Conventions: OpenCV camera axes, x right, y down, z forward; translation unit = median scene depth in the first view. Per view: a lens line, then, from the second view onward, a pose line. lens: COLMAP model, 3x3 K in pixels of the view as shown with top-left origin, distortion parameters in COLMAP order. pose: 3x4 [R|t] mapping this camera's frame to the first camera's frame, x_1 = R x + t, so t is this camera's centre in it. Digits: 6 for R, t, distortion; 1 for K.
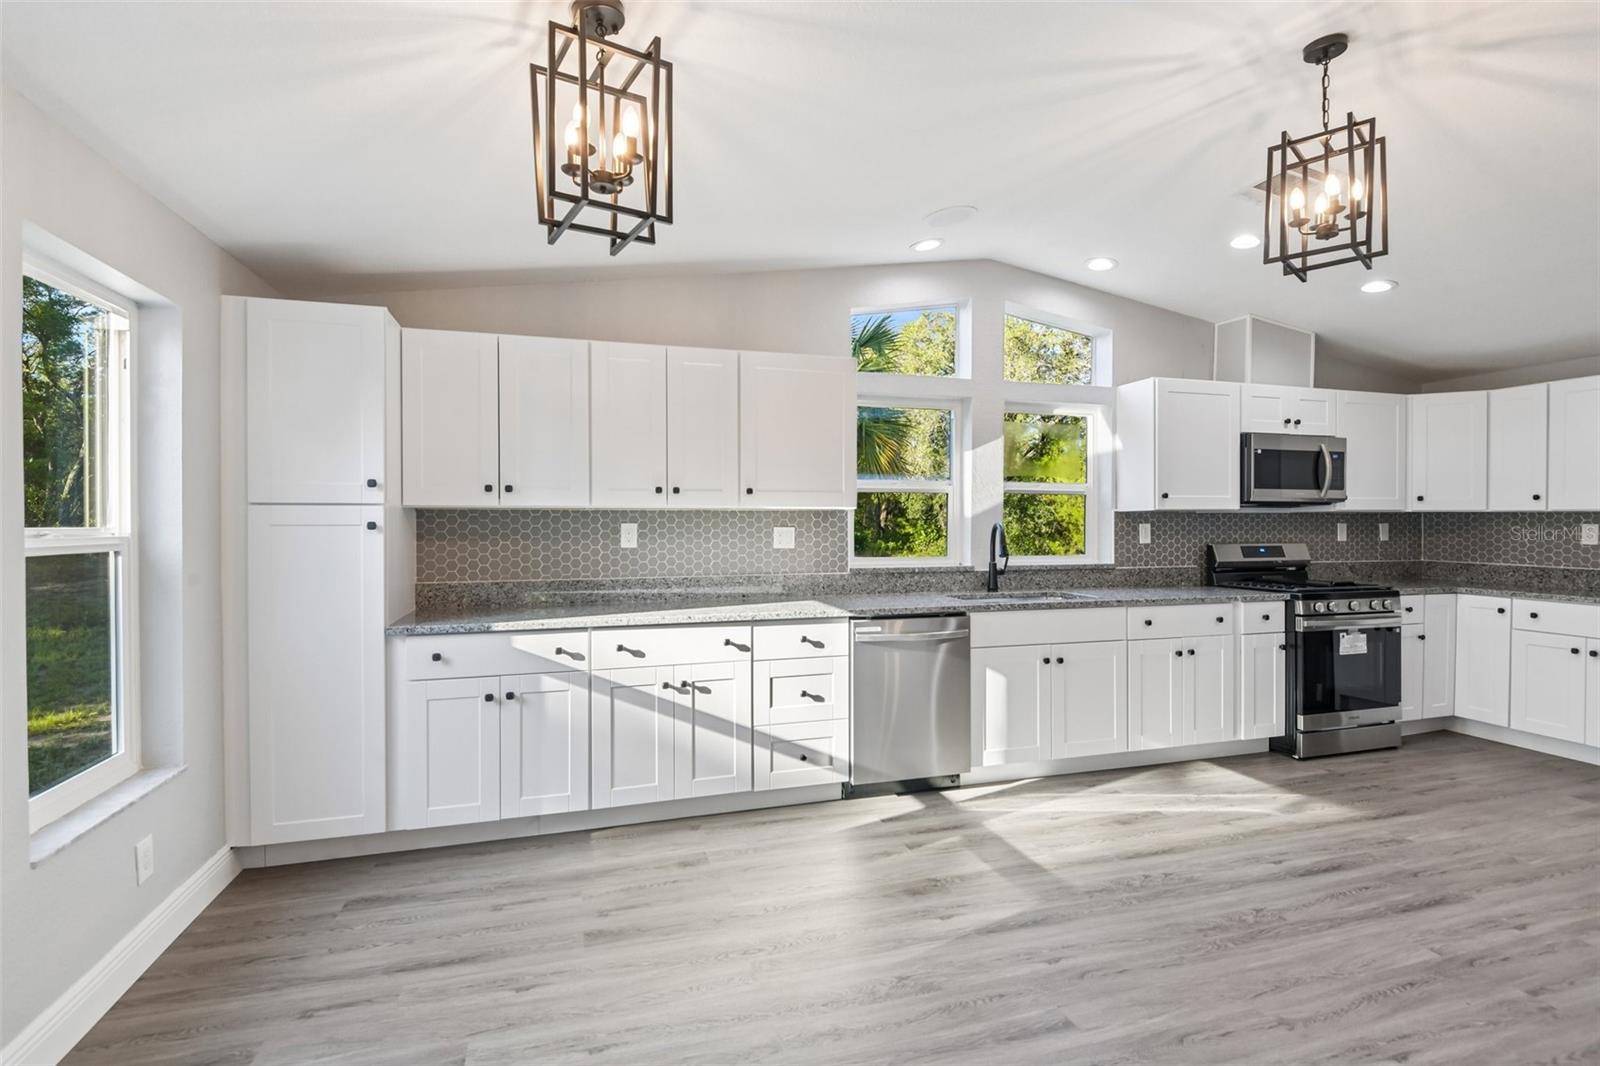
lens RADIAL K [[743.3, 0, 806.4], [0, 743.3, 526.6], [0, 0, 1]] dist [0.024659, -0.024082]
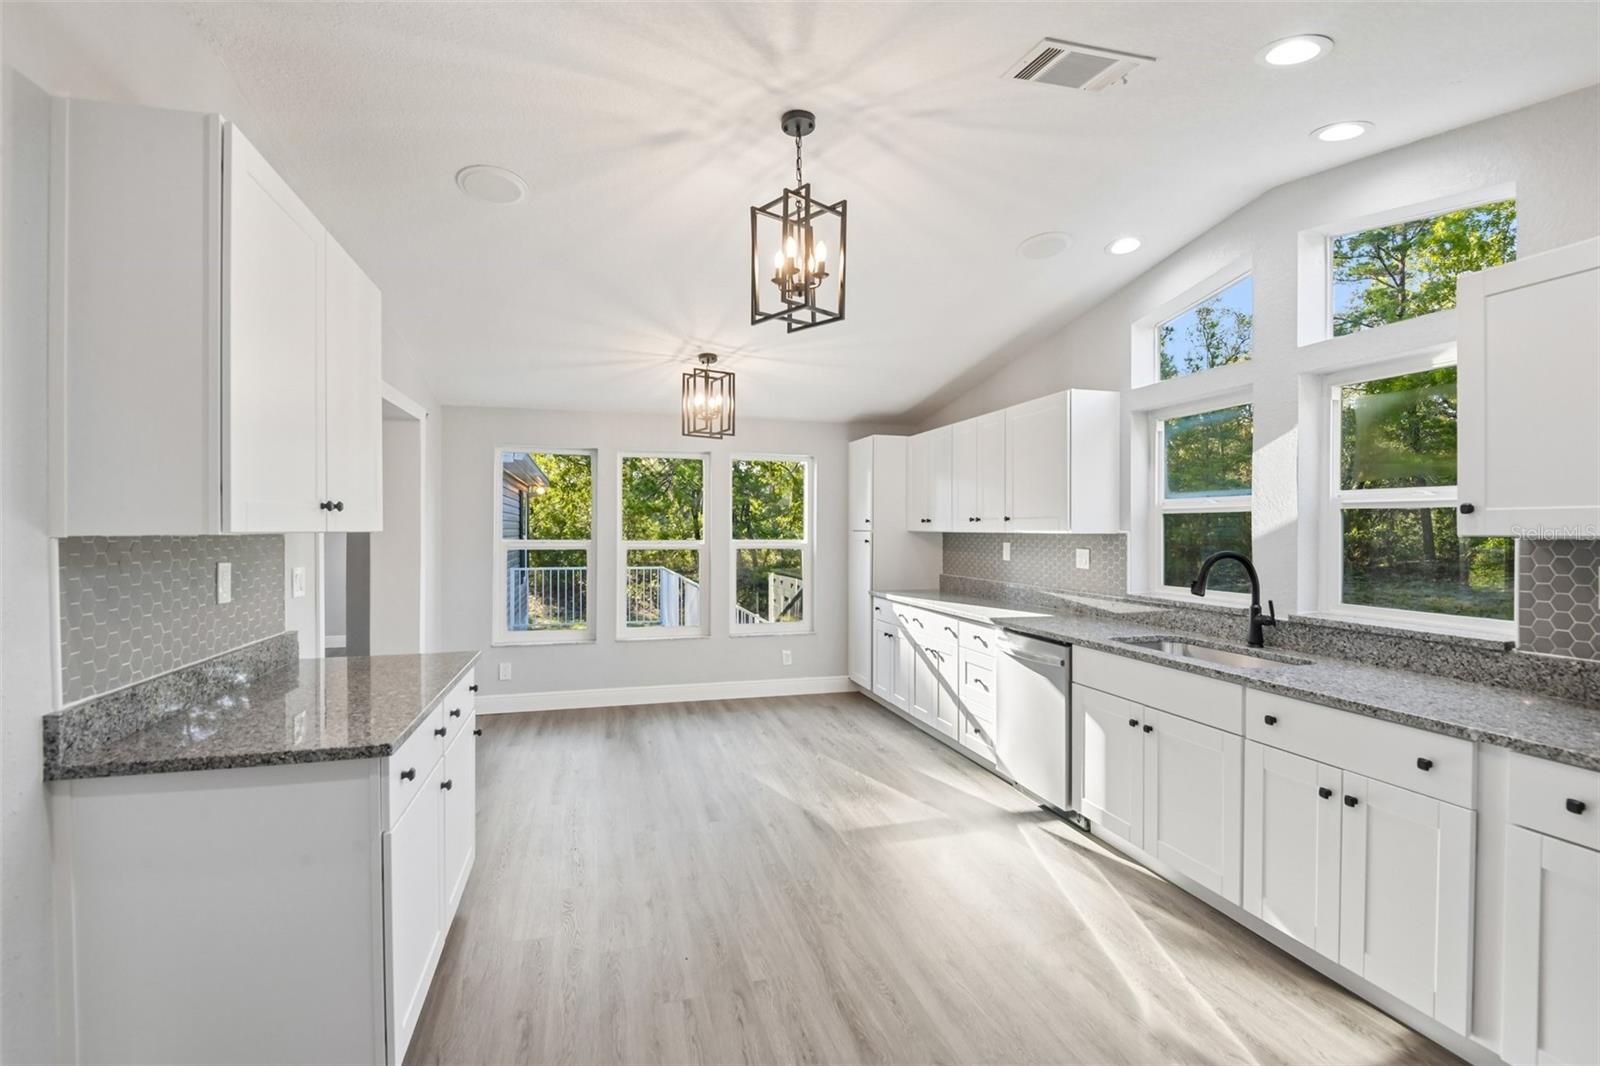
lens RADIAL K [[729.8, 0, 801.5], [0, 729.8, 527.7], [0, 0, 1]] dist [0.023026, -0.026512]
pose [[-0.017654, -0.000743, -0.999844, 0.997188], [-0.010267, 0.999947, -0.000562, -0.024533], [0.999791, 0.010256, -0.017661, 0.578166]]
